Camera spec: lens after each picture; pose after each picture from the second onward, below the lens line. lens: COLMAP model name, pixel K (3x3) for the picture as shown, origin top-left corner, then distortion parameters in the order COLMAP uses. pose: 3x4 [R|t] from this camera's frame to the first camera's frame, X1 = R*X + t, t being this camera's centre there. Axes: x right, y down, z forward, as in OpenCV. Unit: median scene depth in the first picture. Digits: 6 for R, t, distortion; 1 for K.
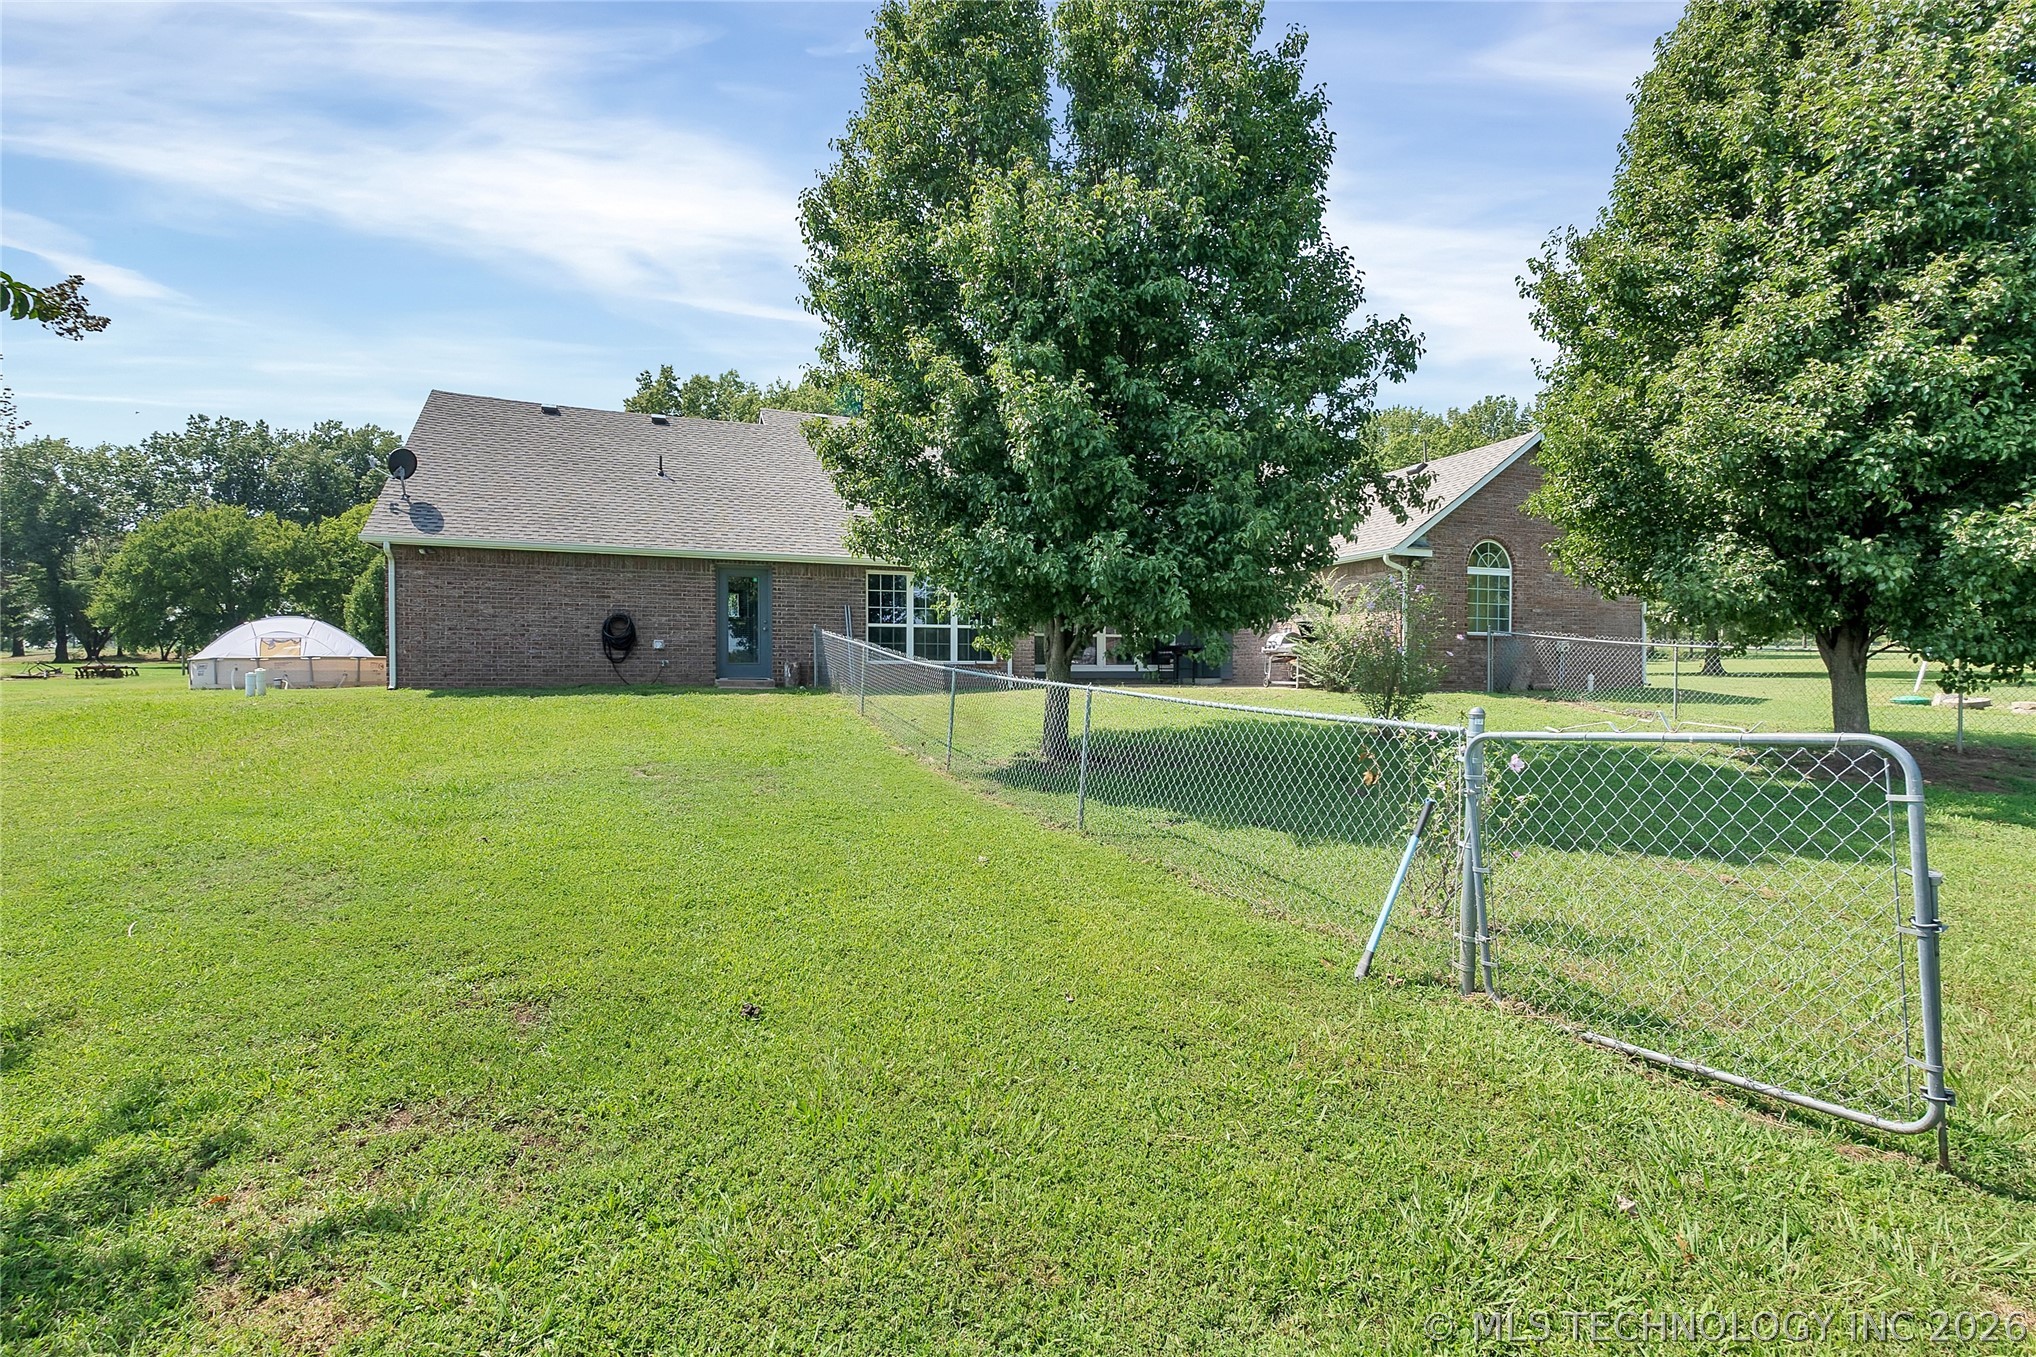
lens RADIAL K [[938.6, 0, 1018.0], [0, 938.6, 678.5], [0, 0, 1]] dist [0.001576, 0.000331]
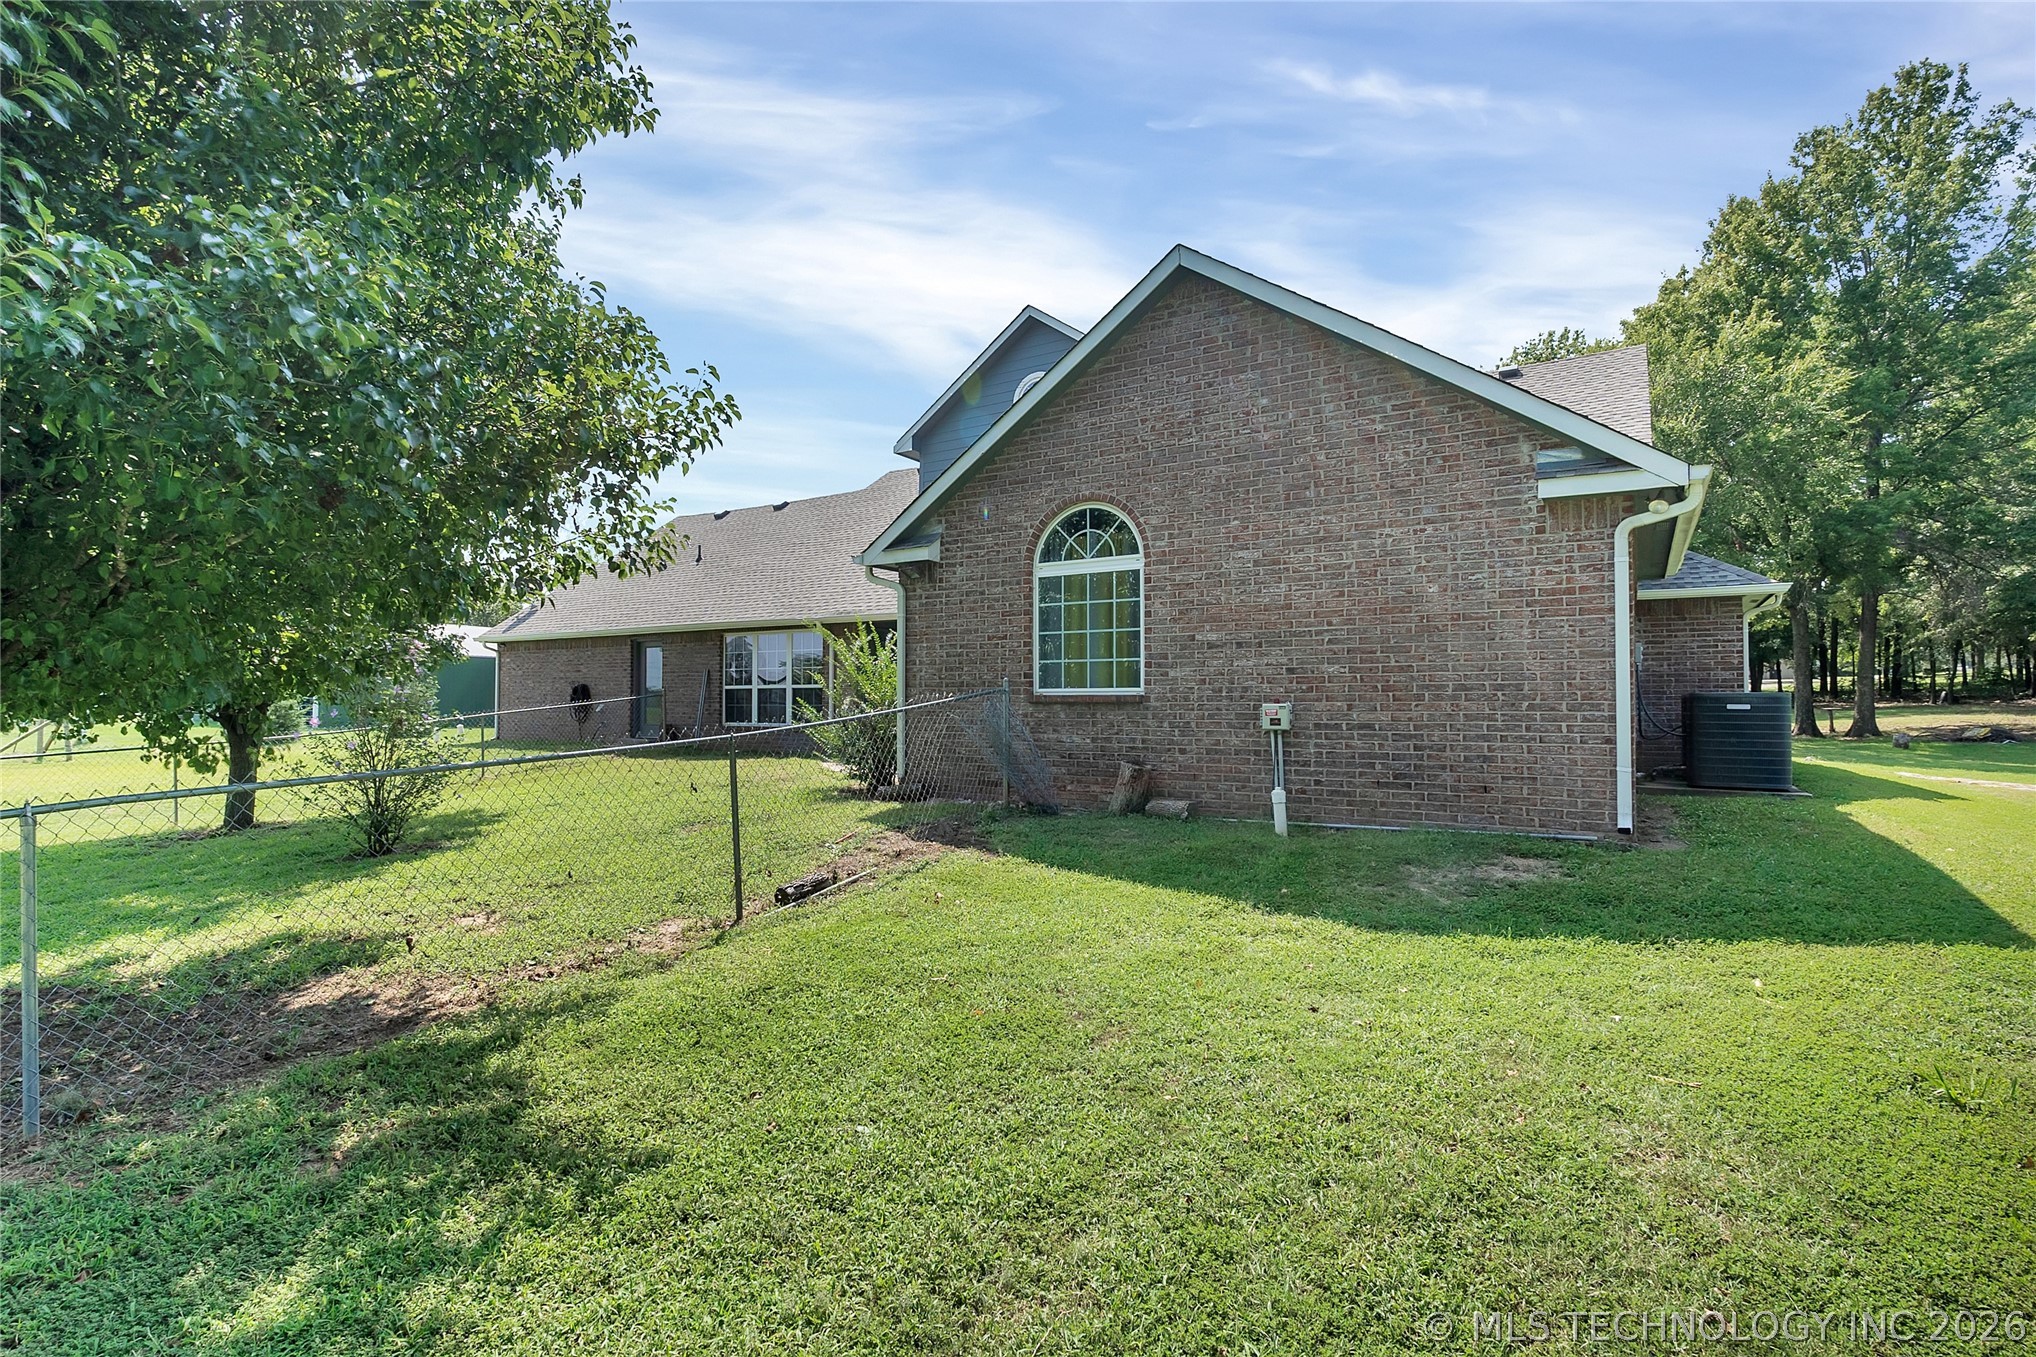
lens RADIAL K [[938.6, 0, 1018.0], [0, 938.6, 678.5], [0, 0, 1]] dist [0.001576, 0.000331]
pose [[0.607986, -0.020730, -0.793677, 0.864608], [0.005816, 0.999749, -0.021657, -0.045006], [0.793926, 0.008551, 0.607954, 0.670810]]
